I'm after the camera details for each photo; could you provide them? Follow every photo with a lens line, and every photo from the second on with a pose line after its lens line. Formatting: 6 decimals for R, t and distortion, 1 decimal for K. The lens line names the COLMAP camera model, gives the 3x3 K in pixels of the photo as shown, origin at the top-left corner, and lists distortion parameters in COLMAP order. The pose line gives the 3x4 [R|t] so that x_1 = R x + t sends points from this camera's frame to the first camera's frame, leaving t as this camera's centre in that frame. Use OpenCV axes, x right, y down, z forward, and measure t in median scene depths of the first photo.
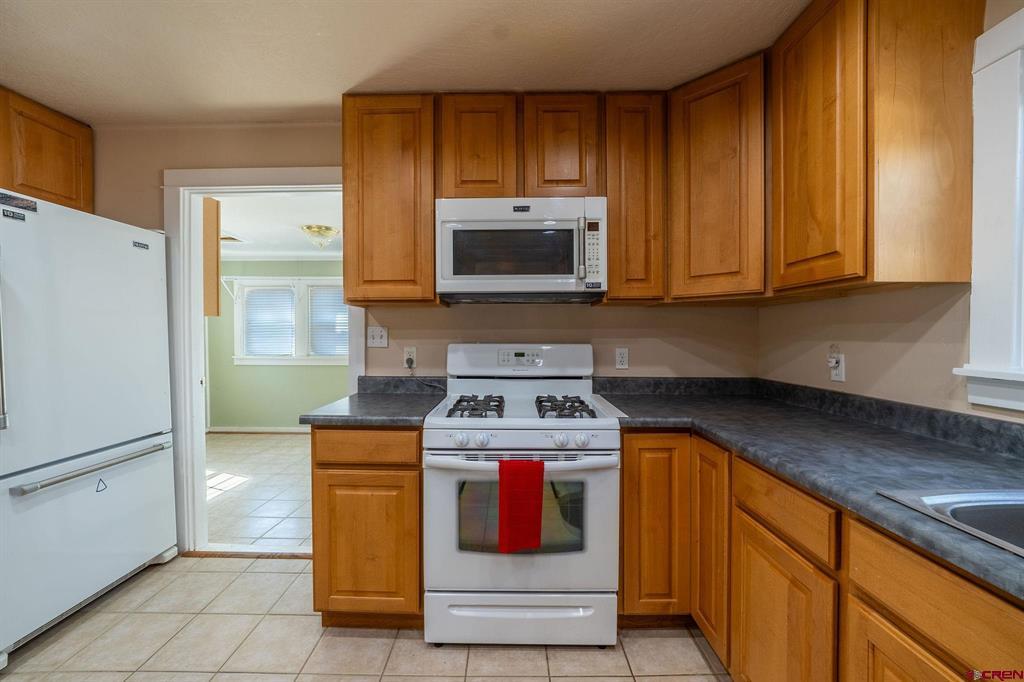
lens RADIAL K [[411.0, 0, 508.0], [0, 411.0, 341.0], [0, 0, 1]] dist [-0.017300, 0.000028]
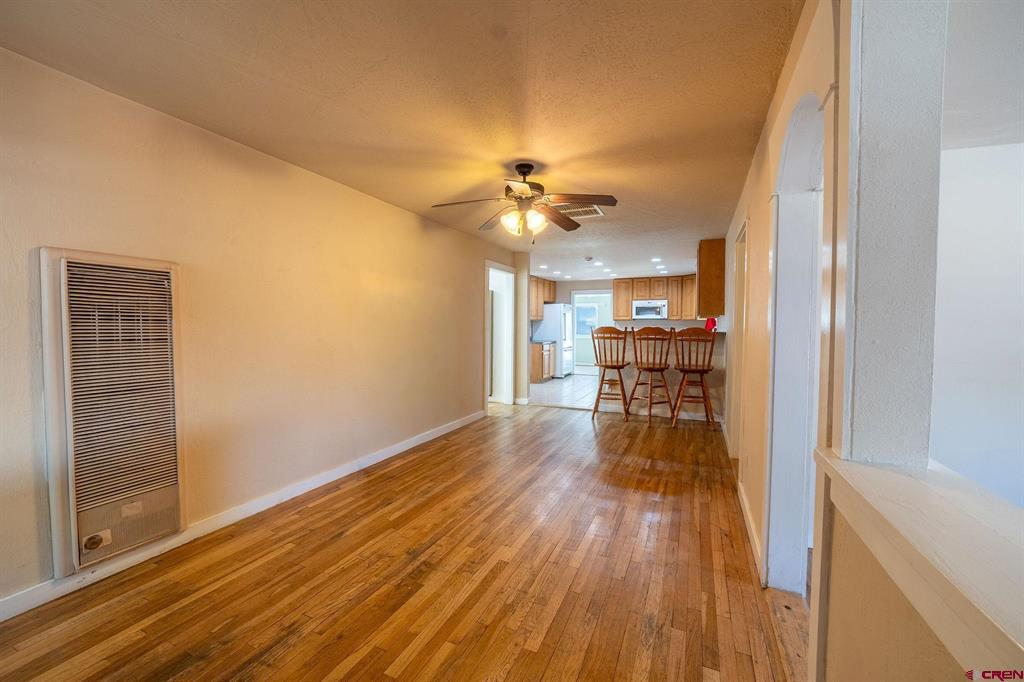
lens RADIAL K [[411.0, 0, 508.0], [0, 411.0, 341.0], [0, 0, 1]] dist [-0.017300, 0.000028]
pose [[0.913708, 0.019027, -0.405926, 0.503863], [-0.010073, 0.999657, 0.024182, 0.052913], [0.406246, -0.018007, 0.913586, -4.389706]]
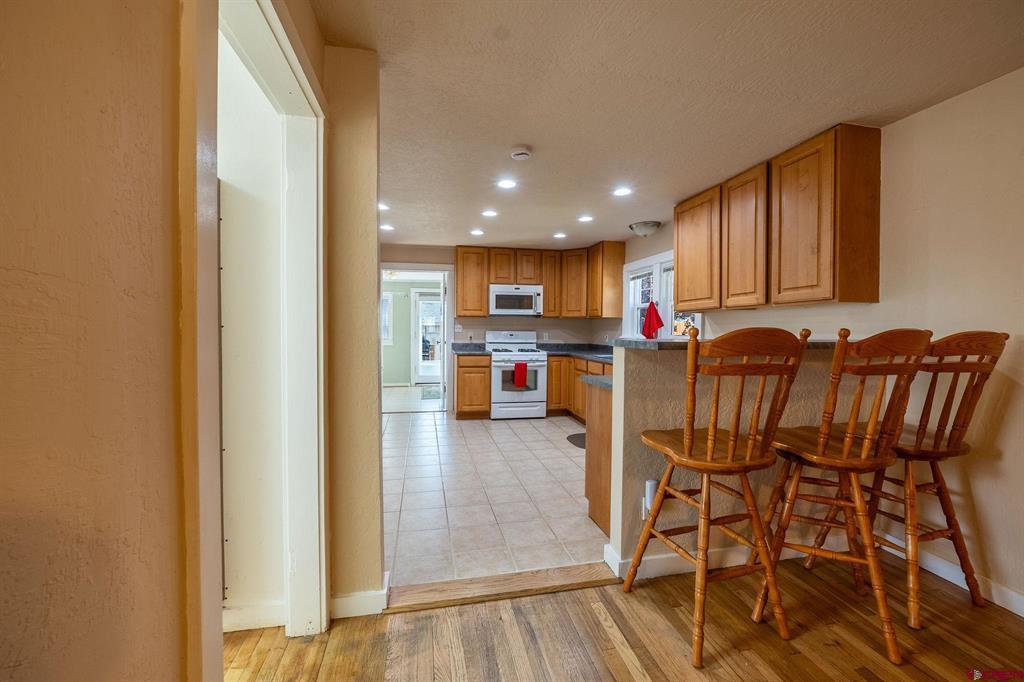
lens RADIAL K [[411.0, 0, 508.0], [0, 411.0, 341.0], [0, 0, 1]] dist [-0.017300, 0.000028]
pose [[0.977548, 0.002833, 0.210693, -0.698367], [-0.006433, 0.999845, 0.016404, 0.032573], [-0.210614, -0.017391, 0.977415, -2.082138]]
